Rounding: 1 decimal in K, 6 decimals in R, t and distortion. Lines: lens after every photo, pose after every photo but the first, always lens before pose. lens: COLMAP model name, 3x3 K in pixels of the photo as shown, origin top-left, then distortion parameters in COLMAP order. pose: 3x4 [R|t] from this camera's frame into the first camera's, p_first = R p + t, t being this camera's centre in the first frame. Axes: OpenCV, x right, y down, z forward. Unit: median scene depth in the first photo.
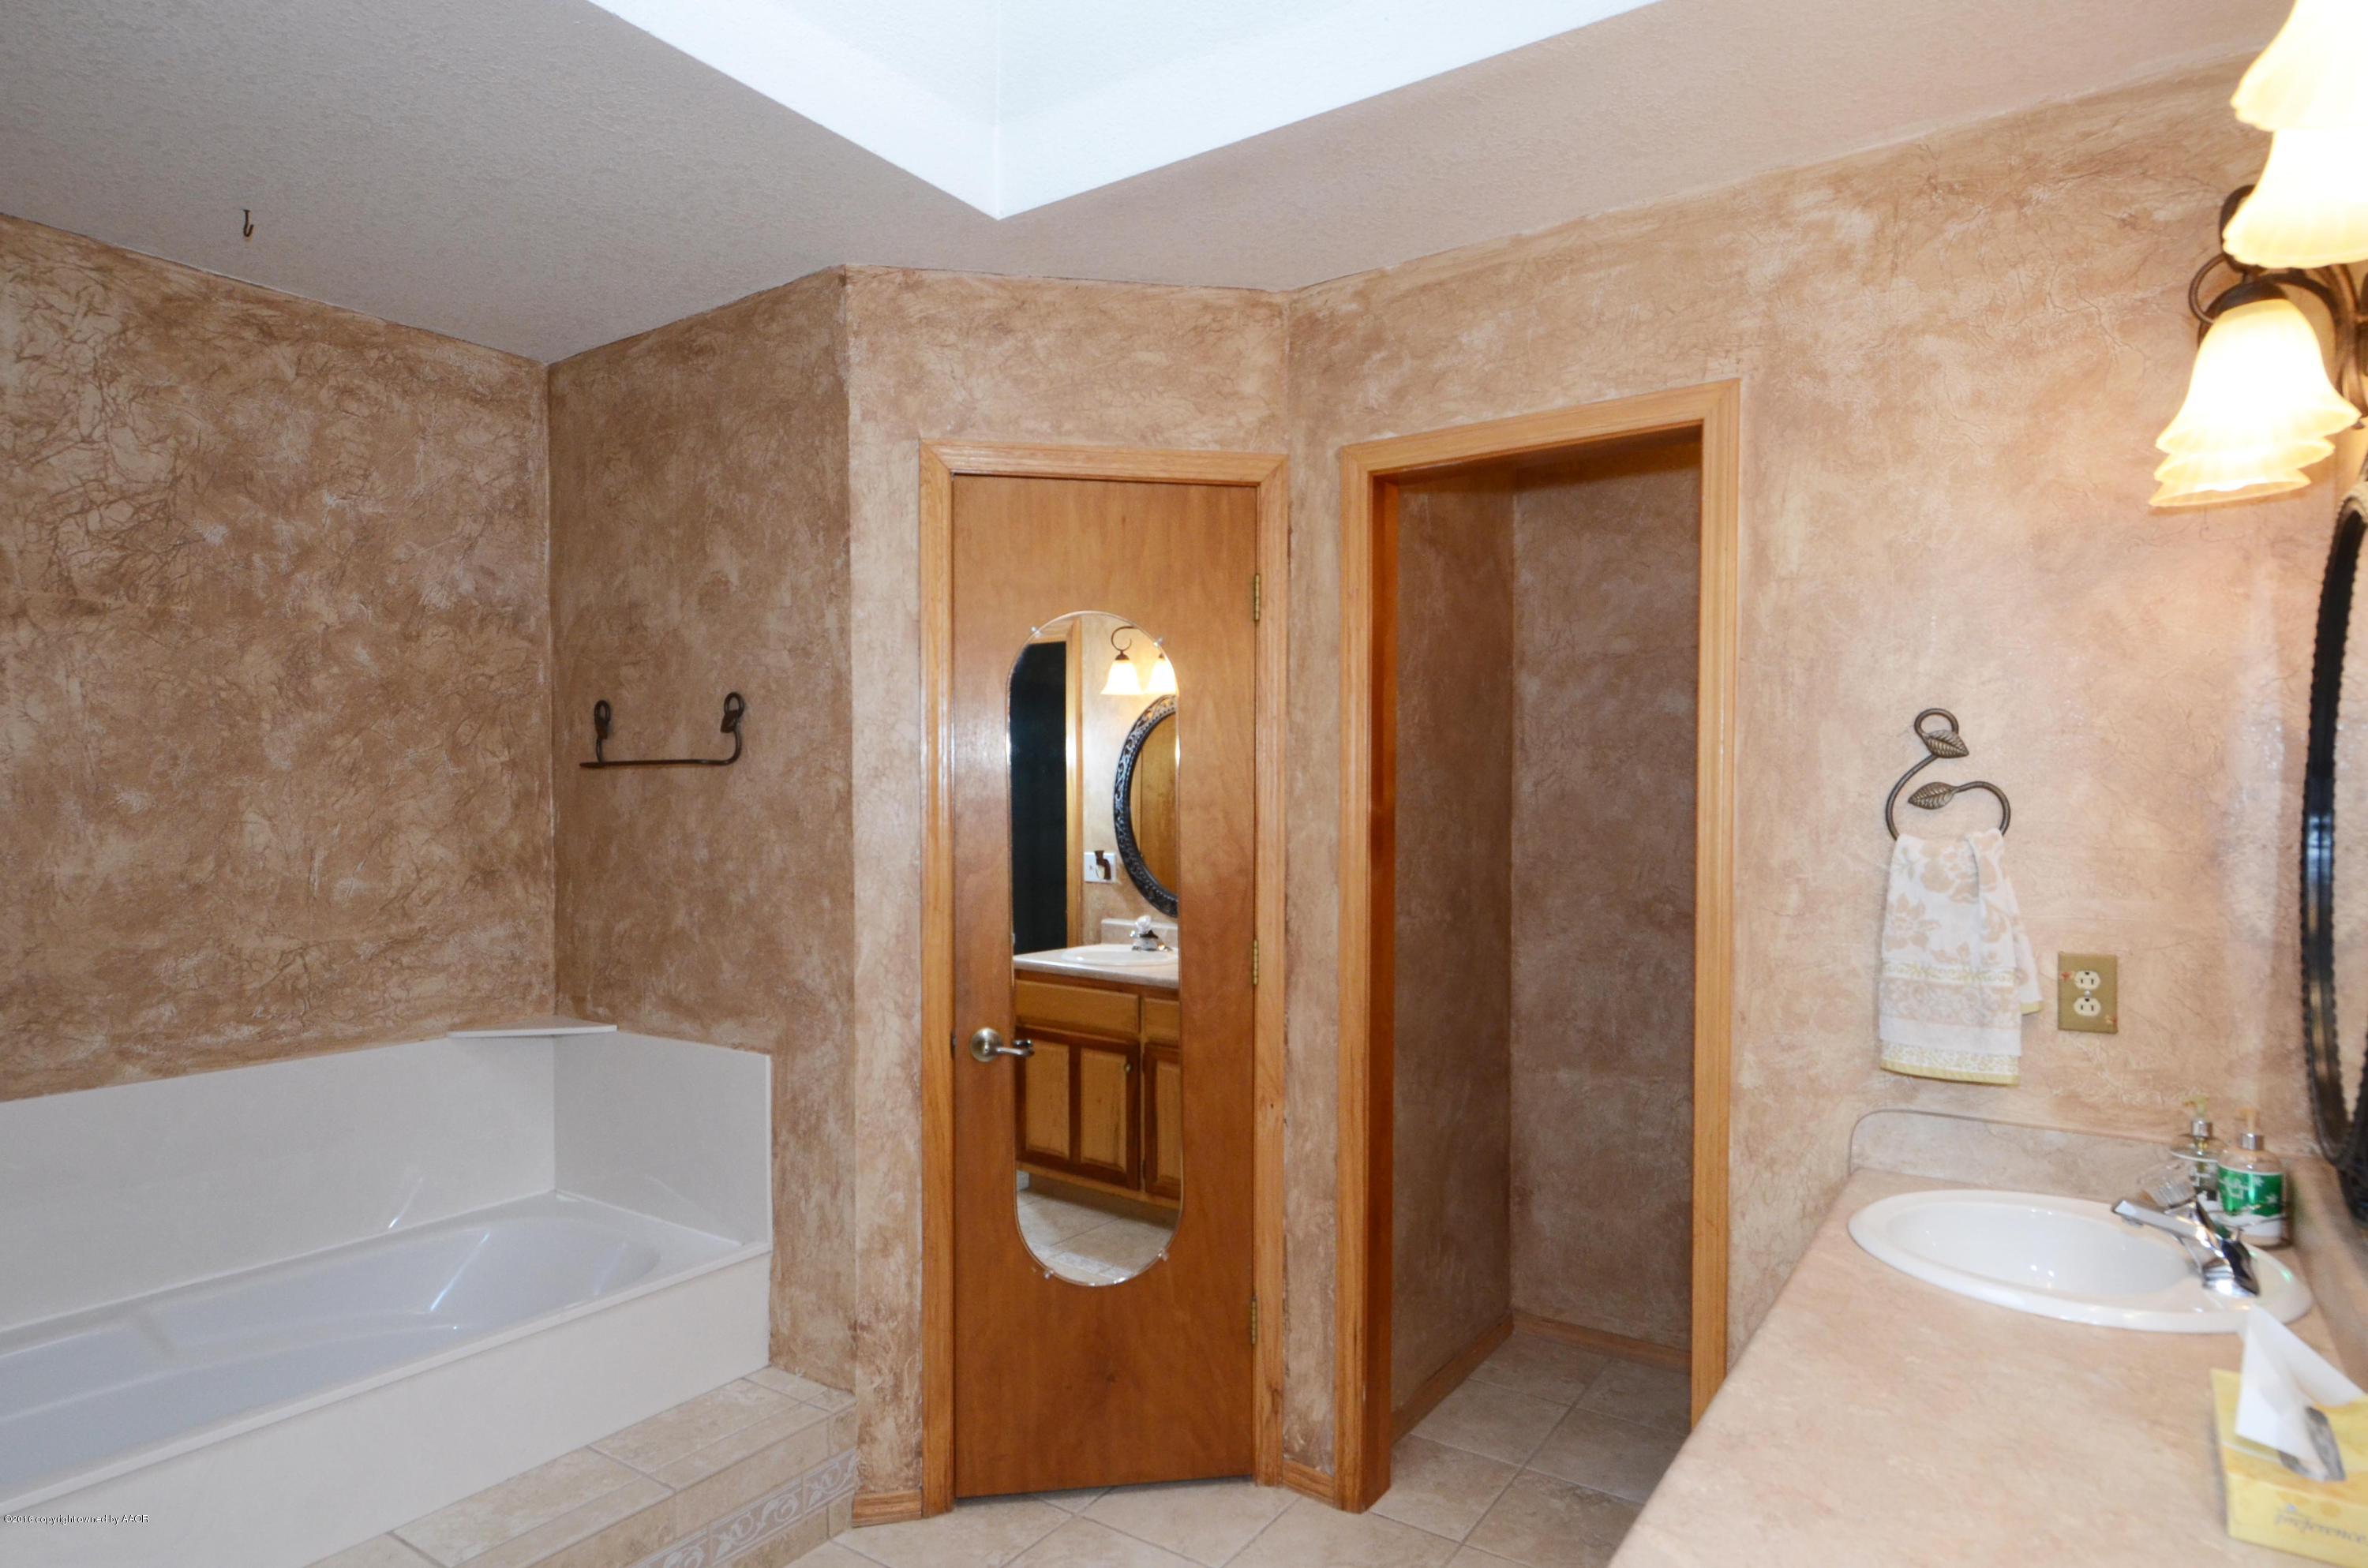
lens RADIAL K [[1298.0, 0, 1184.8], [0, 1298.0, 837.6], [0, 0, 1]] dist [0.005272, -0.002533]
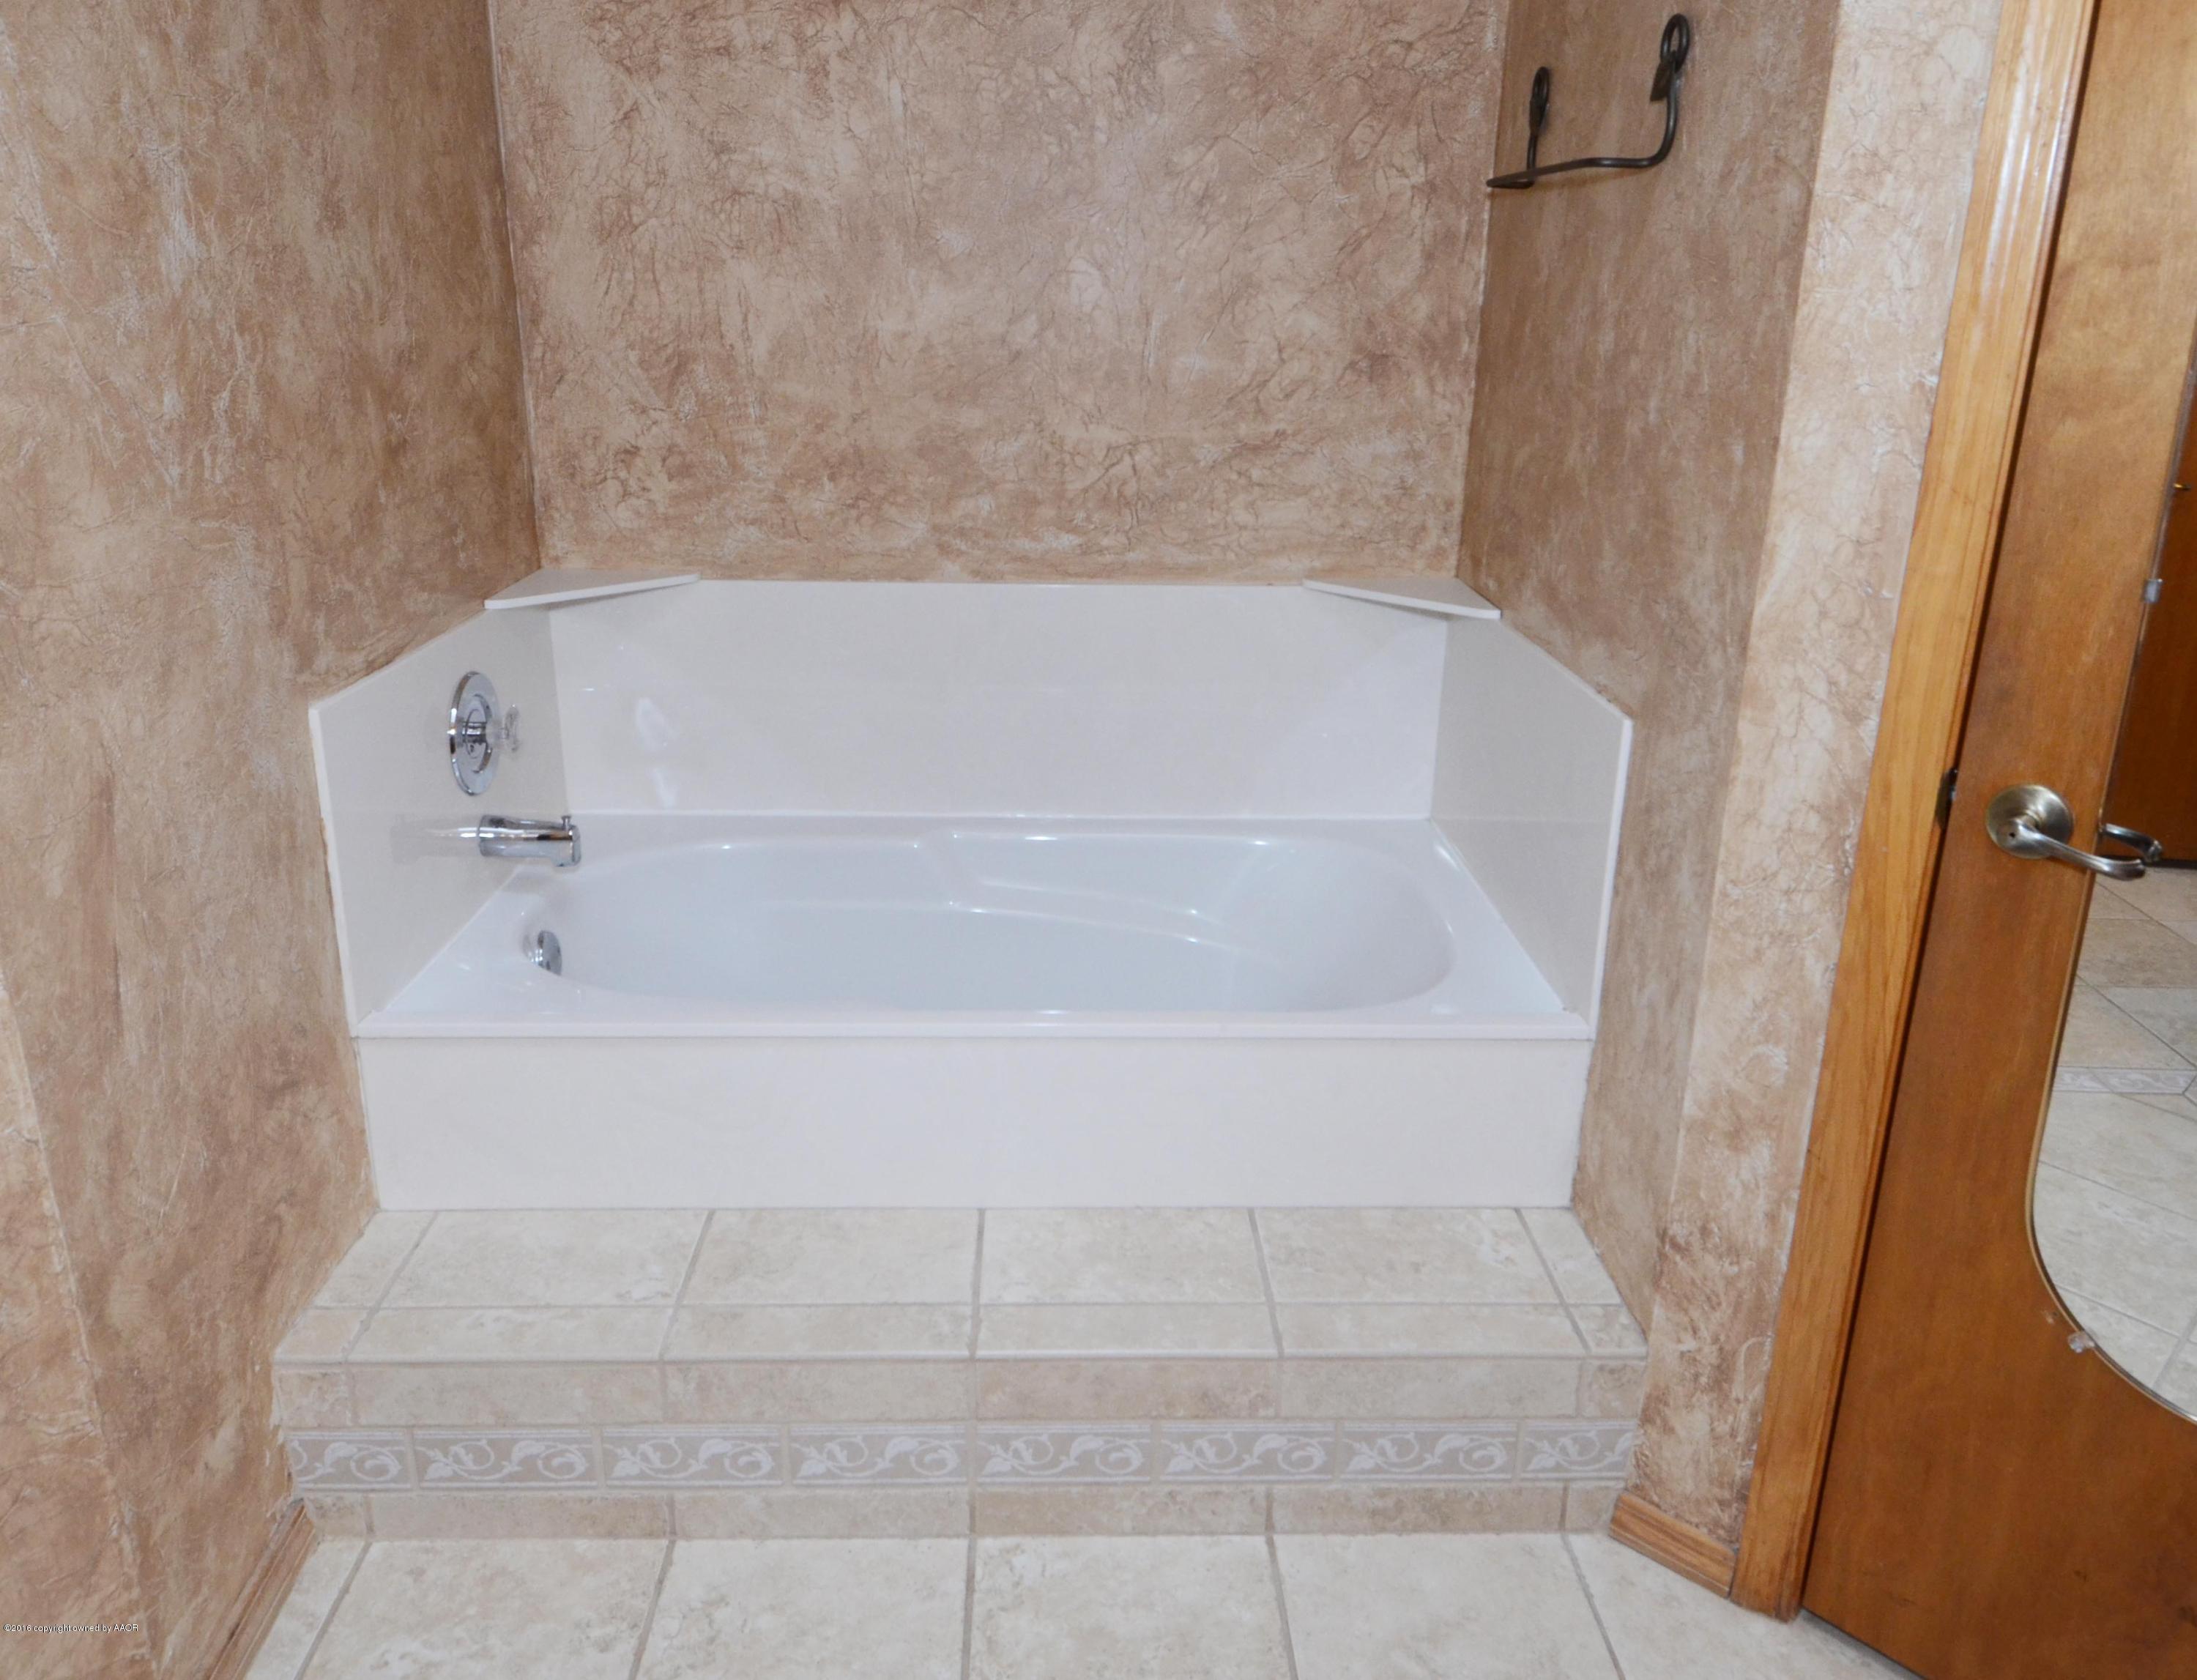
lens RADIAL K [[1518.3, 0, 1090.7], [0, 1518.3, 728.7], [0, 0, 1]] dist [0.055969, -0.068484]
pose [[0.581022, 0.243300, -0.776671, 0.054871], [-0.037813, 0.961312, 0.272852, 0.001569], [0.813009, -0.129165, 0.567744, 0.444867]]
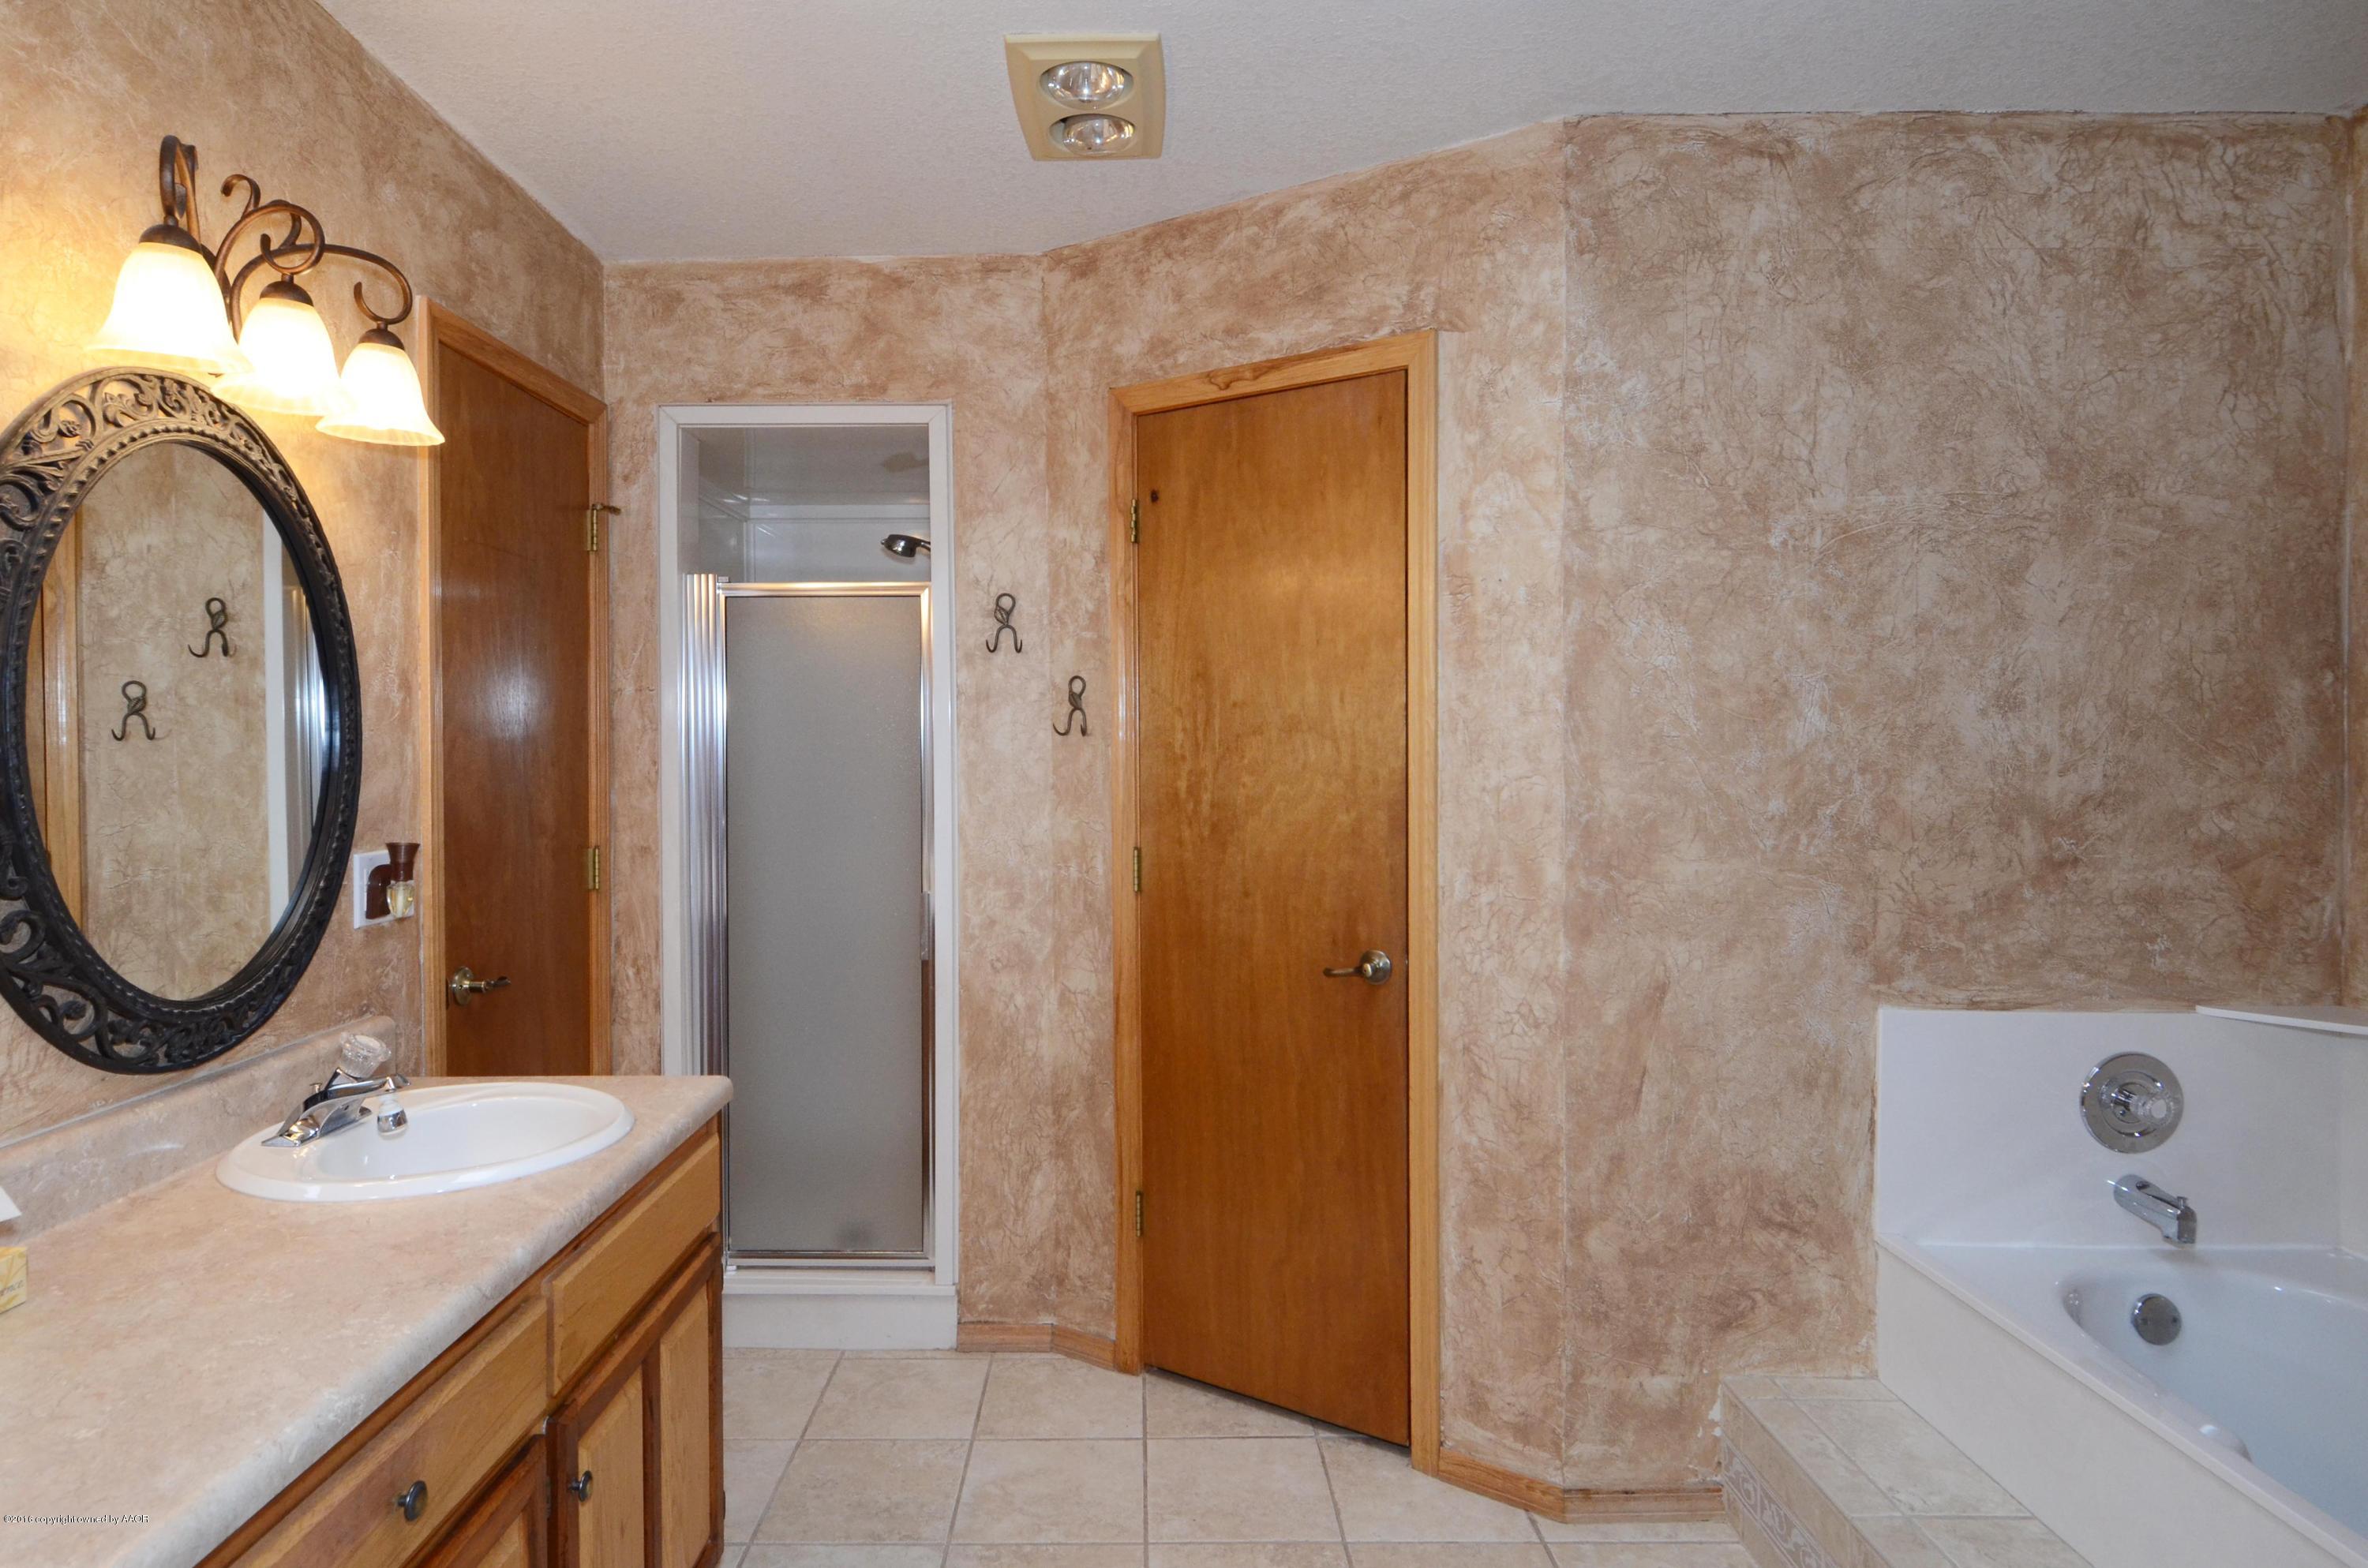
lens RADIAL K [[1300.1, 0, 1174.9], [0, 1300.1, 793.1], [0, 0, 1]] dist [-0.002382, -0.001648]
pose [[-0.834340, 0.006335, -0.551214, 0.220259], [-0.017393, 0.999134, 0.037810, 0.017999], [0.550976, 0.041133, -0.833507, 1.022016]]
